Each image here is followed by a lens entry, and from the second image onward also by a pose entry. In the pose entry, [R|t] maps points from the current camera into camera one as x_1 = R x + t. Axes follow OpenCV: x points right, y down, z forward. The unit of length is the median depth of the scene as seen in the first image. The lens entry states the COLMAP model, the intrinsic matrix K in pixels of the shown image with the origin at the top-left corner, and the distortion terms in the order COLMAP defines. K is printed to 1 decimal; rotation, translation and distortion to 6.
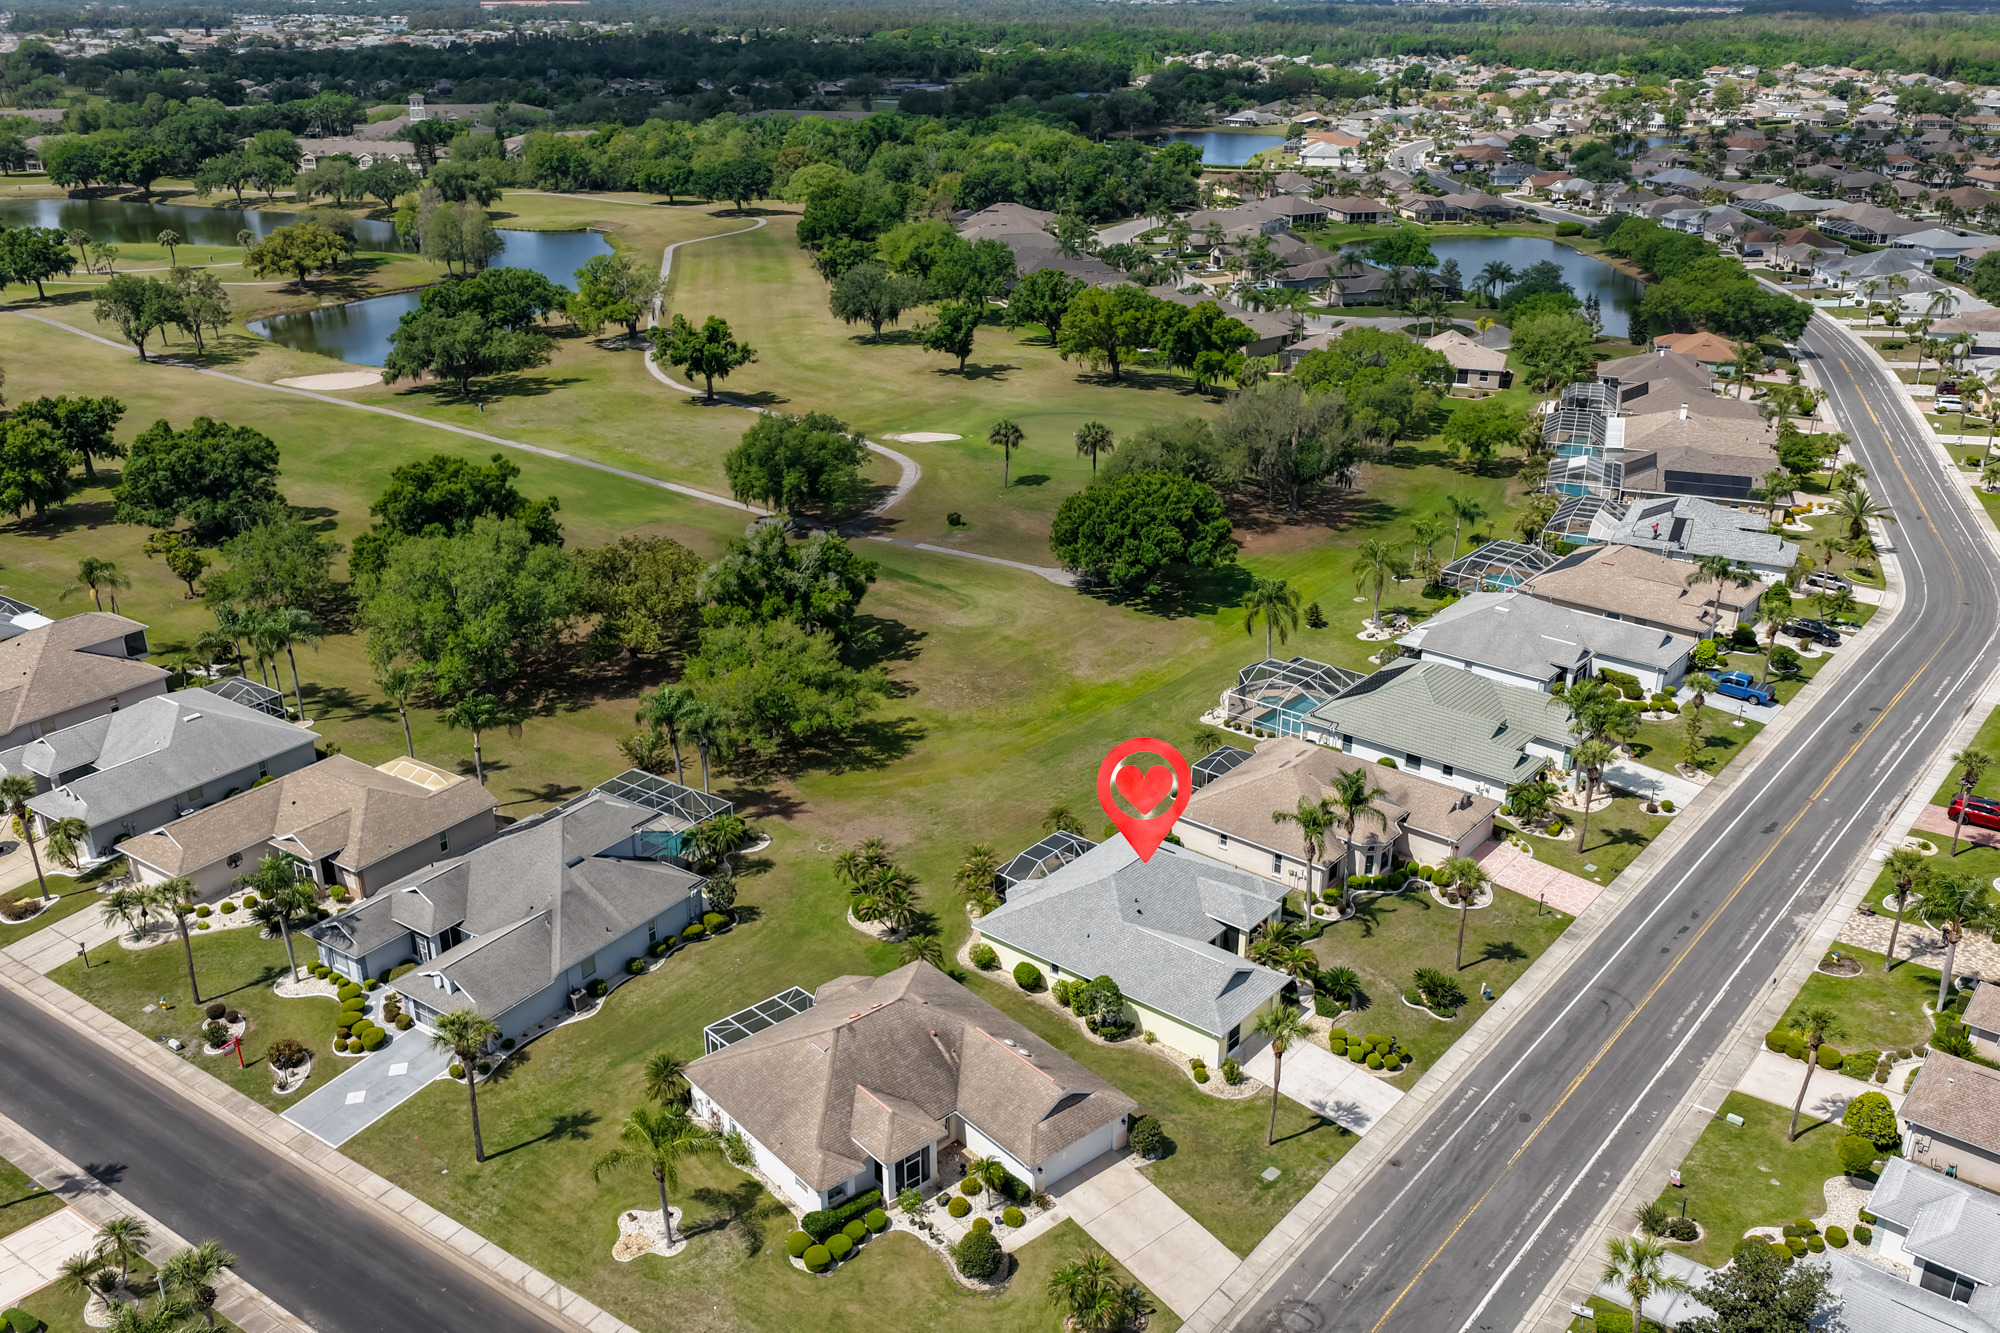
lens RADIAL K [[1659.4, 0, 996.4], [0, 1659.4, 666.8], [0, 0, 1]] dist [-0.014922, 0.032964]
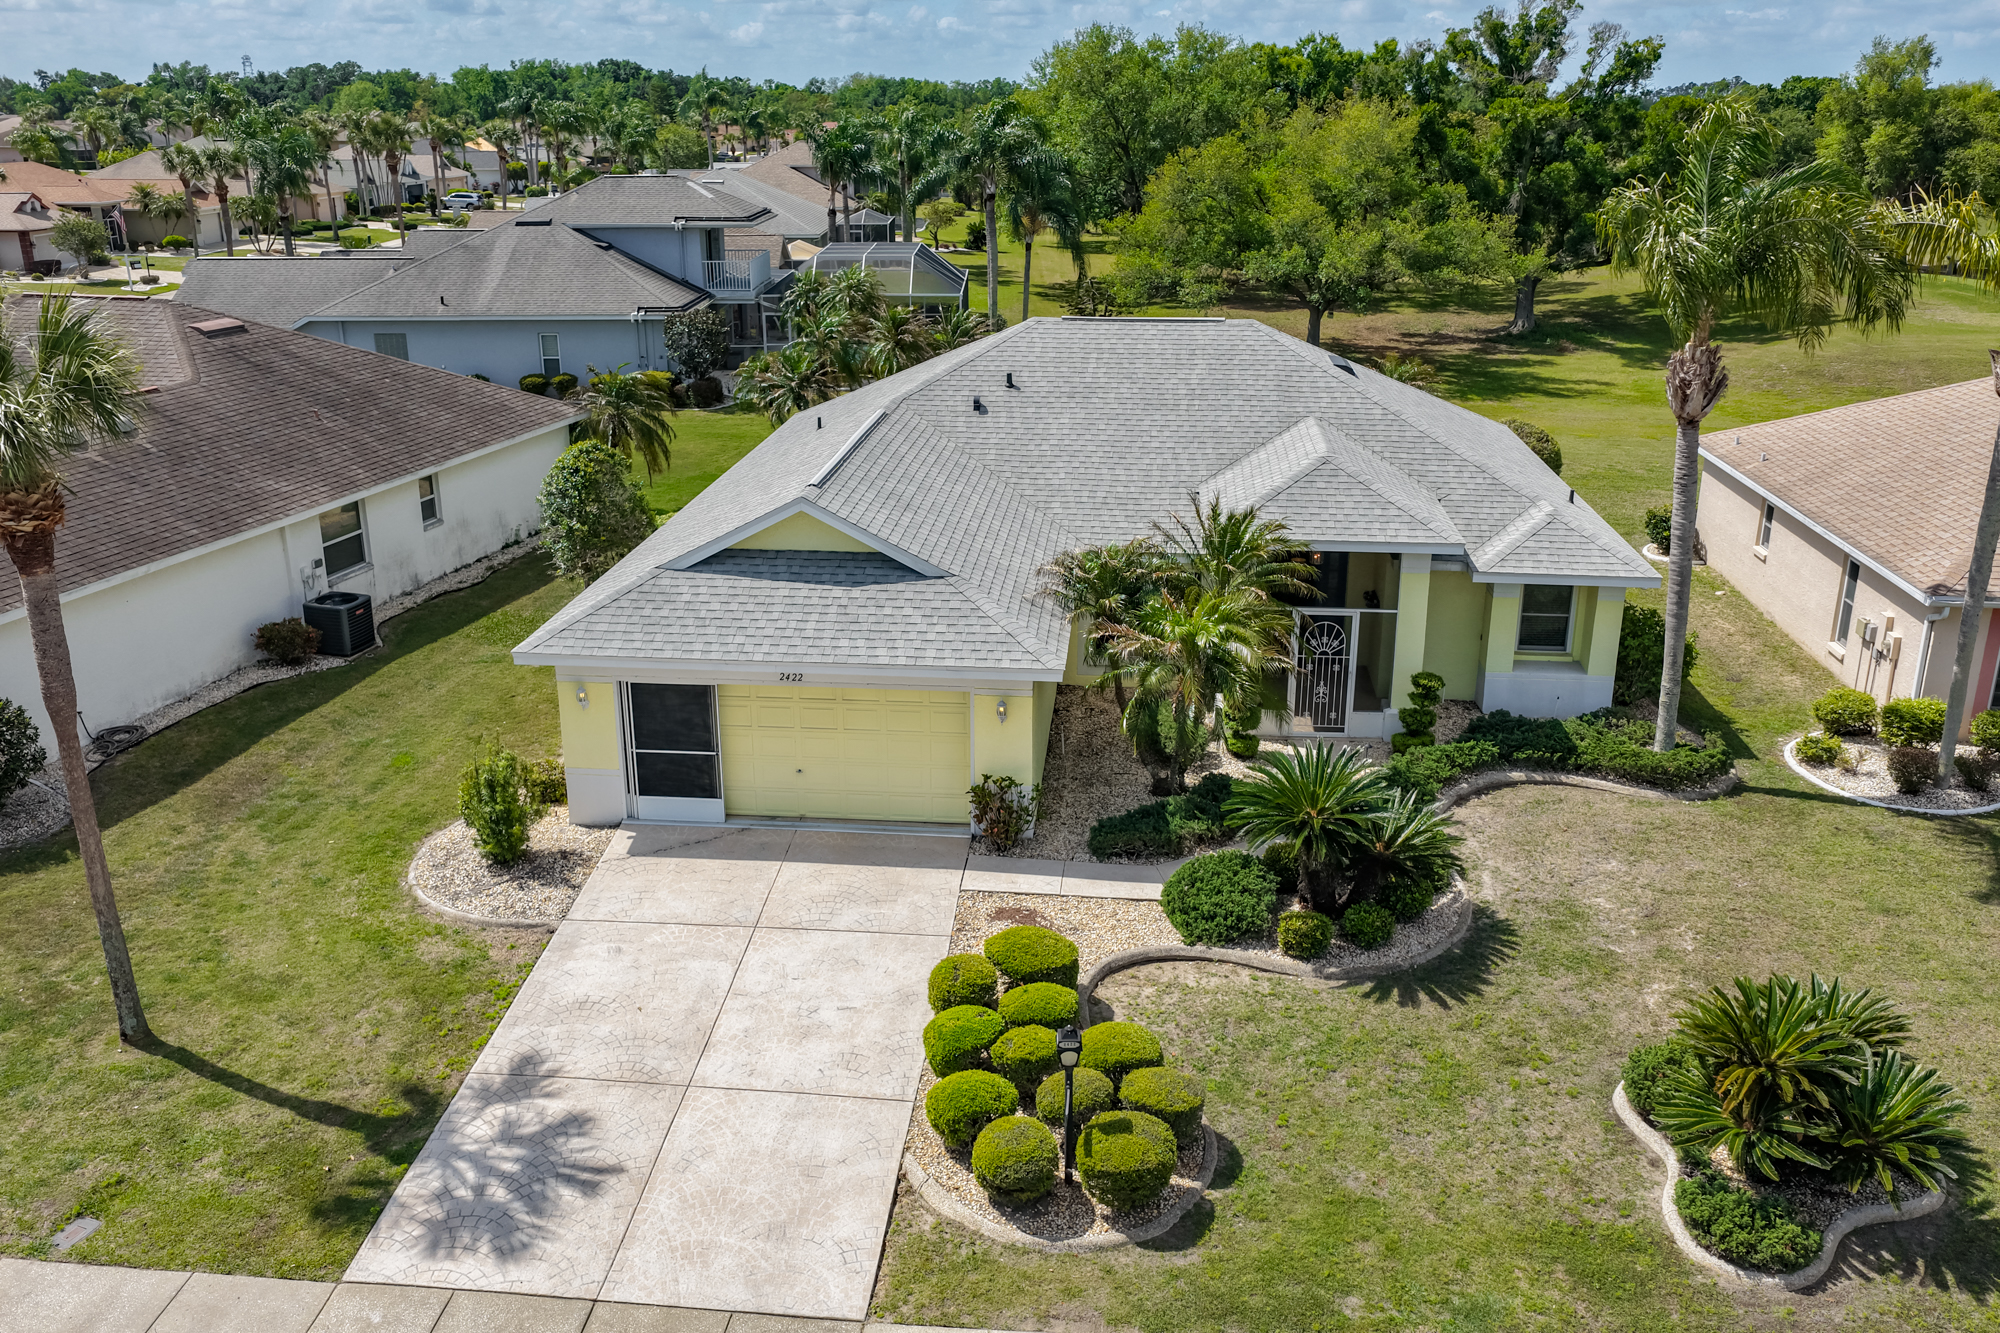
lens RADIAL K [[1659.4, 0, 1003.9], [0, 1659.4, 665.8], [0, 0, 1]] dist [-0.014922, 0.032964]
pose [[0.562298, 0.263760, -0.783742, 0.212260], [-0.313742, 0.944951, 0.092918, 0.102582], [0.765105, 0.193645, 0.614097, 0.520155]]
